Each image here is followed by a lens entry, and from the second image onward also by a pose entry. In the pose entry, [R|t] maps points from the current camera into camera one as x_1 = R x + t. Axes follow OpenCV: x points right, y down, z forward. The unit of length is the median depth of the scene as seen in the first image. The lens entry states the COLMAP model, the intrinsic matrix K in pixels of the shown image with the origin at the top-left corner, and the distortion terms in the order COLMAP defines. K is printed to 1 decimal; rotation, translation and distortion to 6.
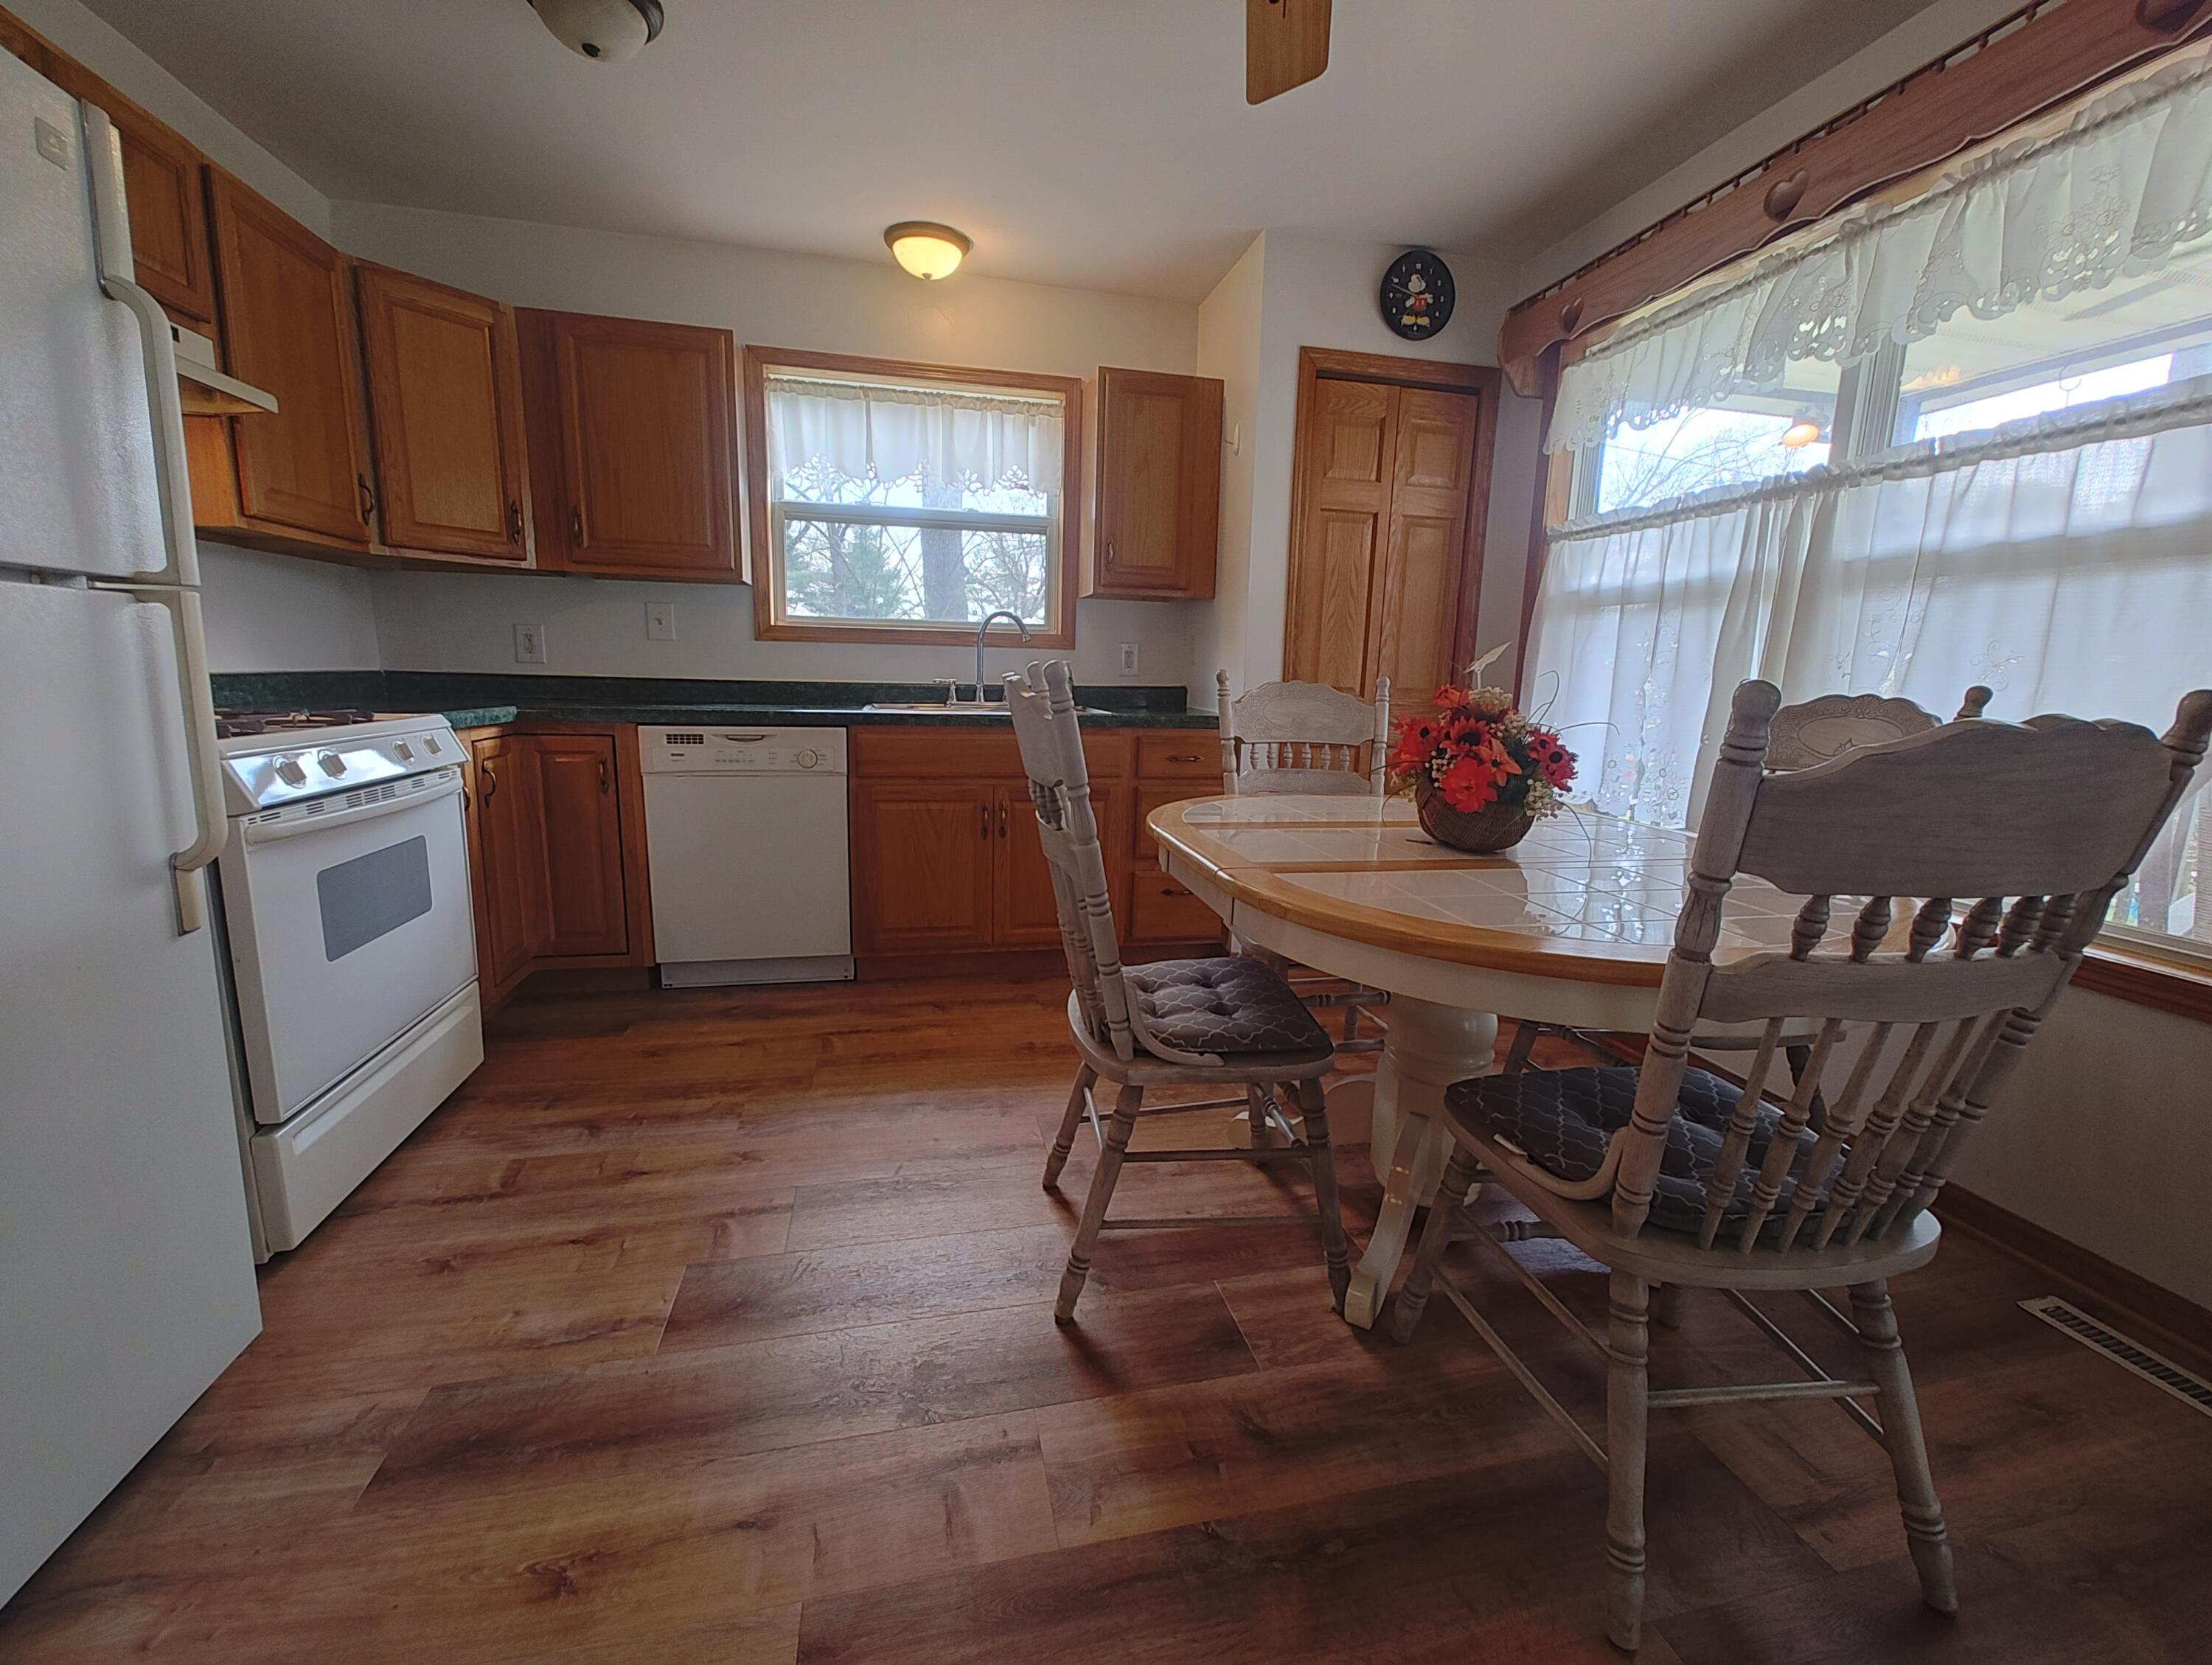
lens RADIAL K [[906.1, 0, 1106.0], [0, 906.1, 832.5], [0, 0, 1]] dist [-0.000541, -0.000061]
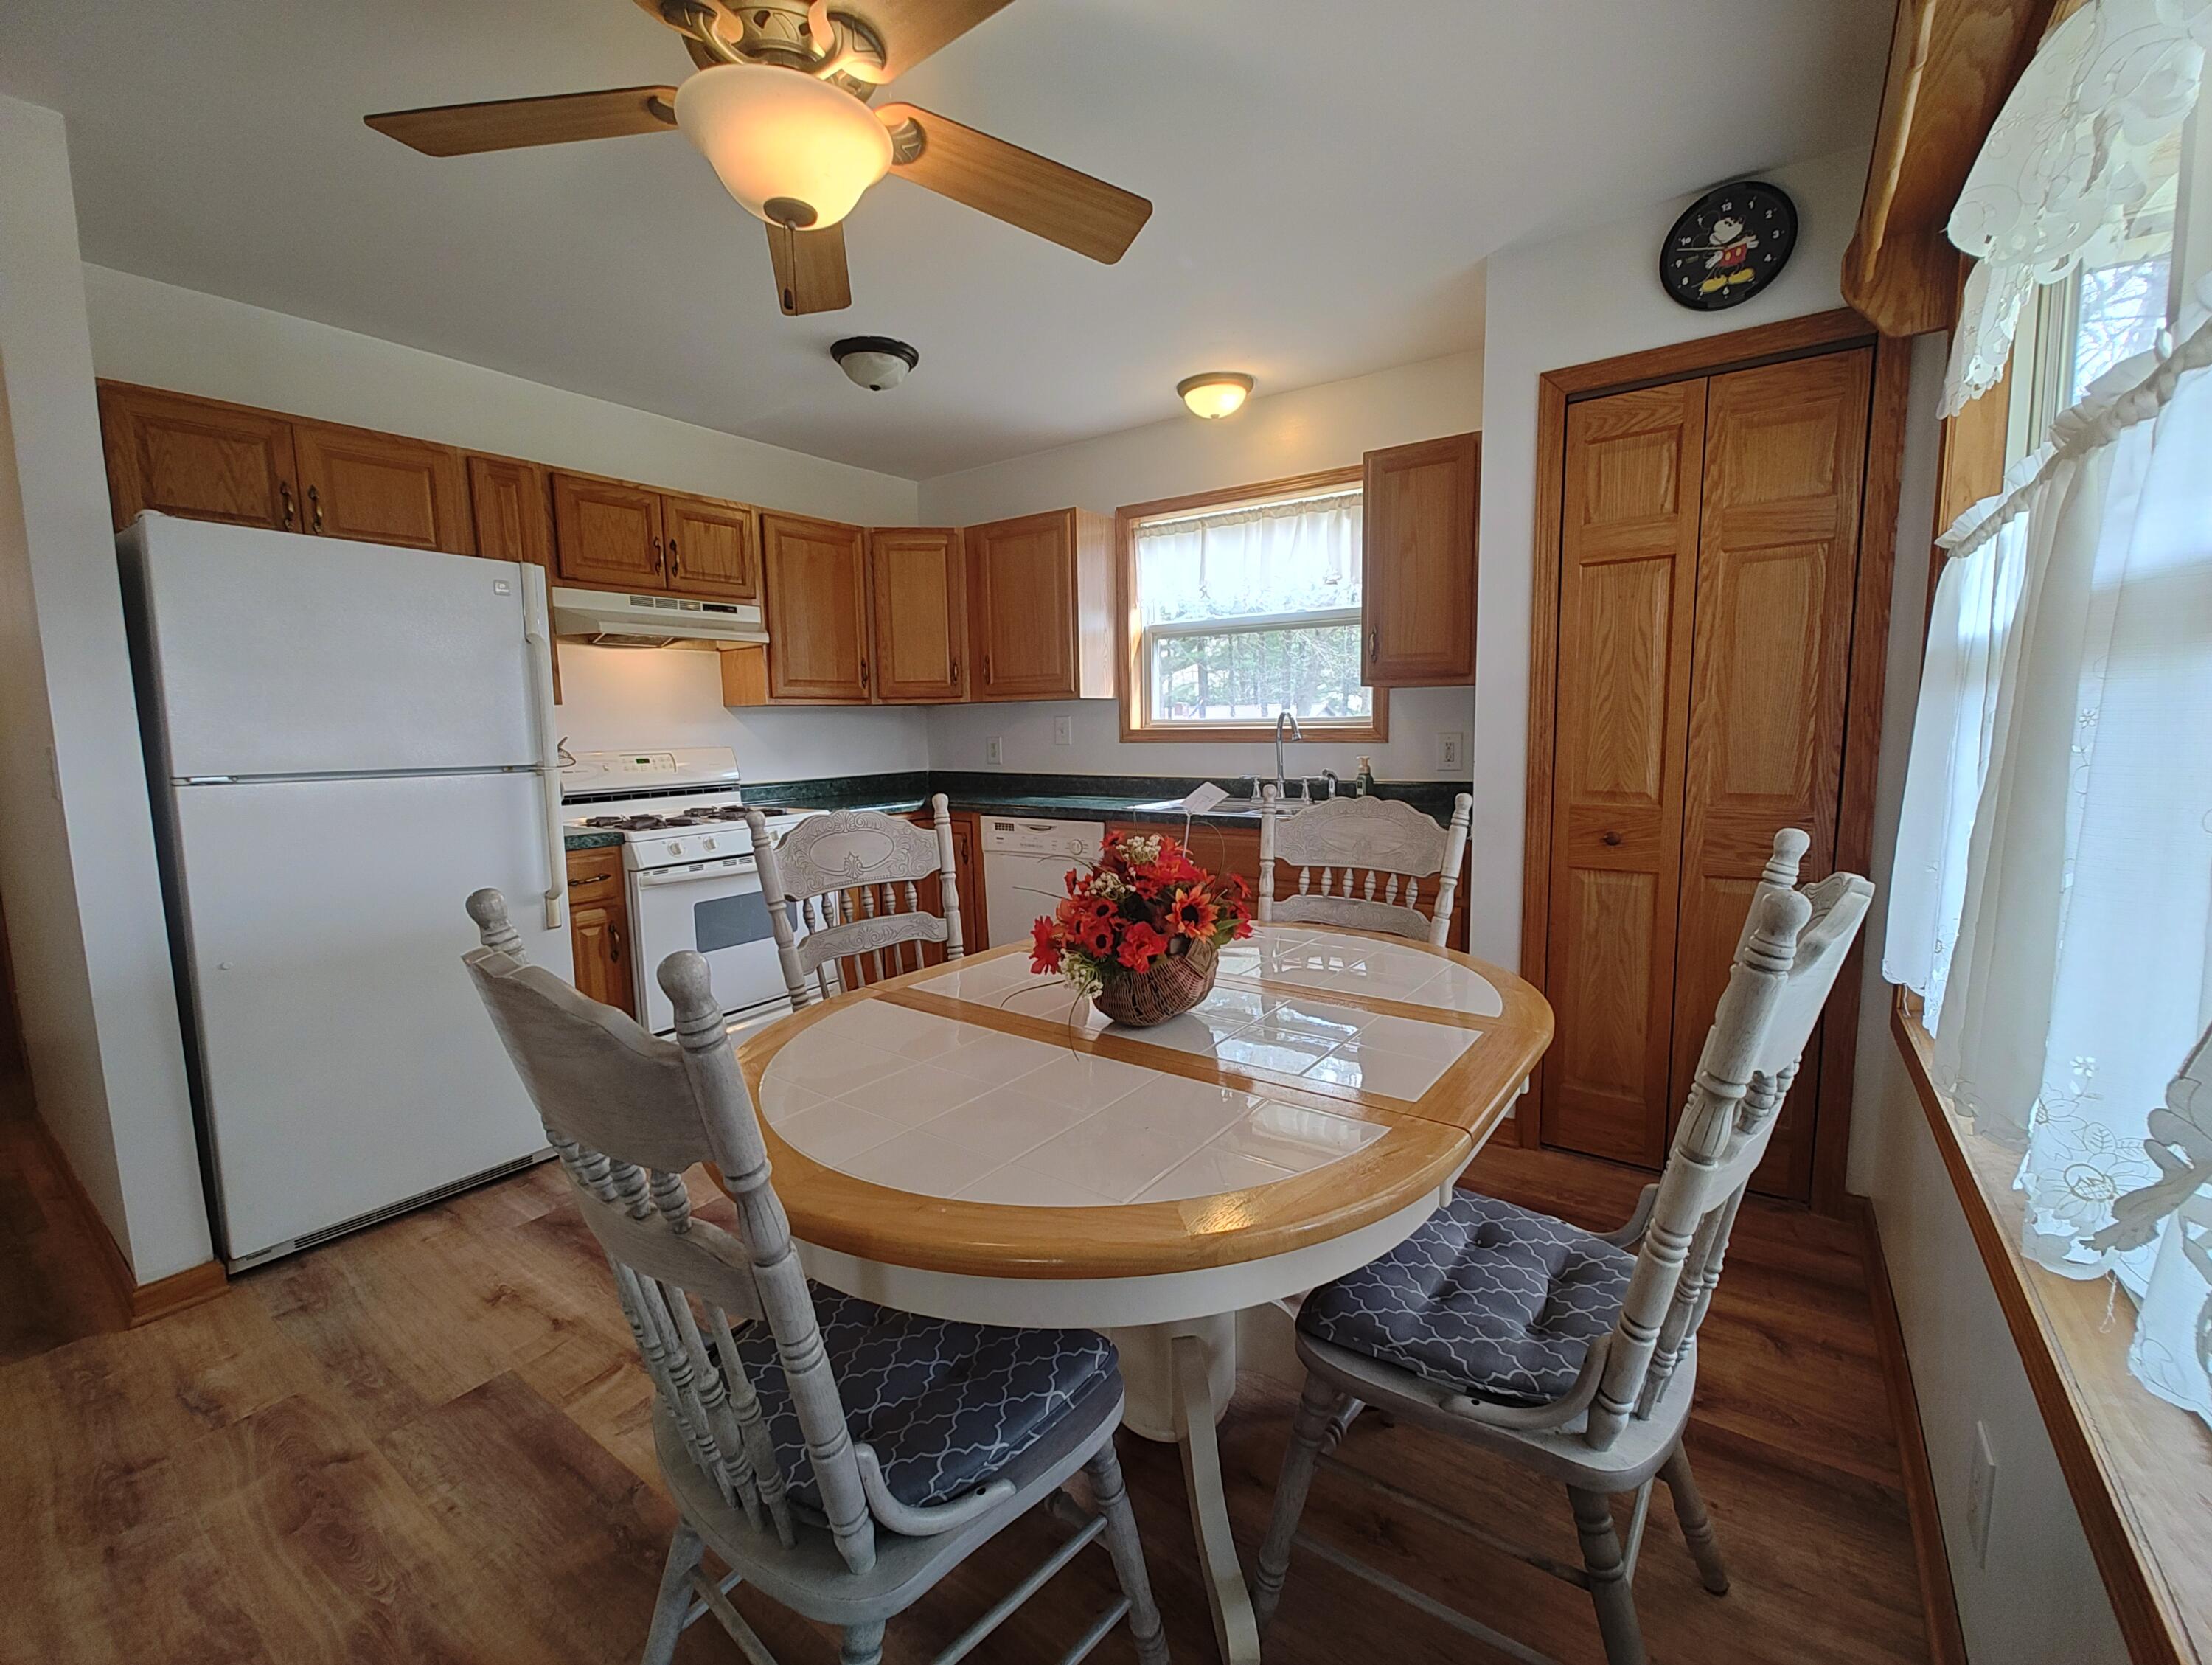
lens RADIAL K [[912.7, 0, 1104.9], [0, 912.7, 823.6], [0, 0, 1]] dist [0.000416, -0.000099]
pose [[0.667923, 0.043805, -0.742940, 0.565449], [-0.094704, 0.995154, -0.026465, -0.079350], [0.738180, 0.088036, 0.668834, 0.203254]]
